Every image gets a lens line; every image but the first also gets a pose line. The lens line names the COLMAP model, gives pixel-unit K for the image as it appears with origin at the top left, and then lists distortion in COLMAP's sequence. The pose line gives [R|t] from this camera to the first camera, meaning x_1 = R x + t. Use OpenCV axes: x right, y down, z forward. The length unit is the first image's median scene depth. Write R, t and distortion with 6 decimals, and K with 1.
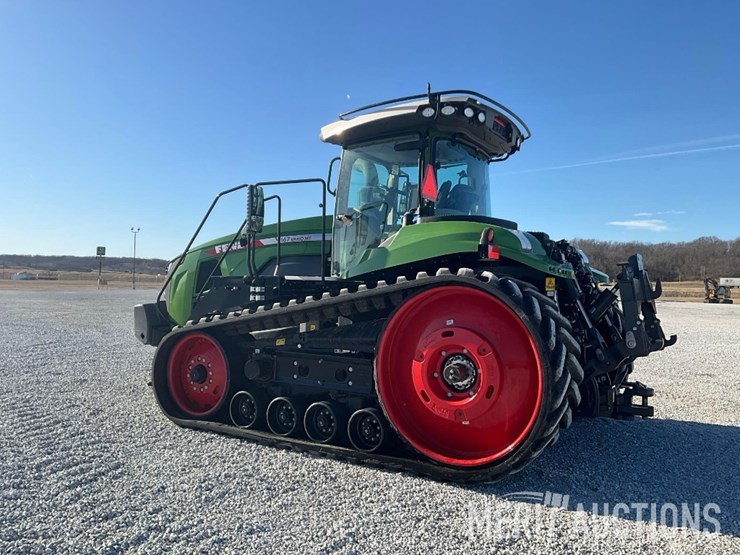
lens RADIAL K [[608.8, 0, 367.5], [0, 608.8, 277.4], [0, 0, 1]] dist [0.079134, -0.148358]
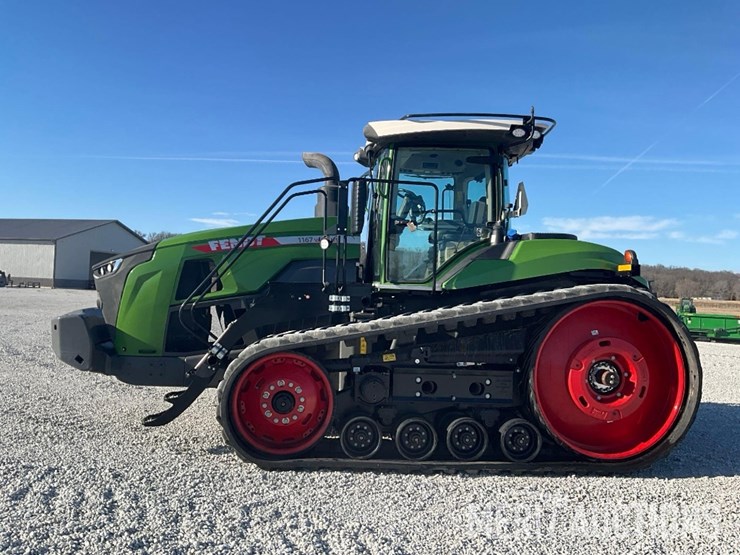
lens RADIAL K [[608.8, 0, 368.8], [0, 608.8, 277.4], [0, 0, 1]] dist [0.079134, -0.148358]
pose [[0.794963, 0.021289, 0.606284, -0.737104], [-0.027743, 0.999614, 0.001276, -0.013900], [-0.606023, -0.017835, 0.795247, 0.308104]]
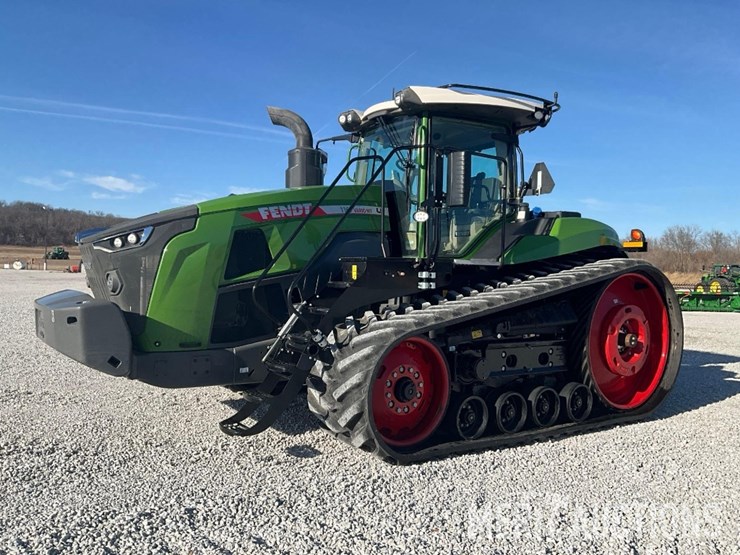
lens RADIAL K [[608.8, 0, 369.8], [0, 608.8, 277.0], [0, 0, 1]] dist [0.079134, -0.148358]
pose [[0.411589, -0.023160, 0.911075, -1.046942], [-0.033652, 0.998609, 0.040587, -0.009253], [-0.910748, -0.047365, 0.410237, 0.800309]]
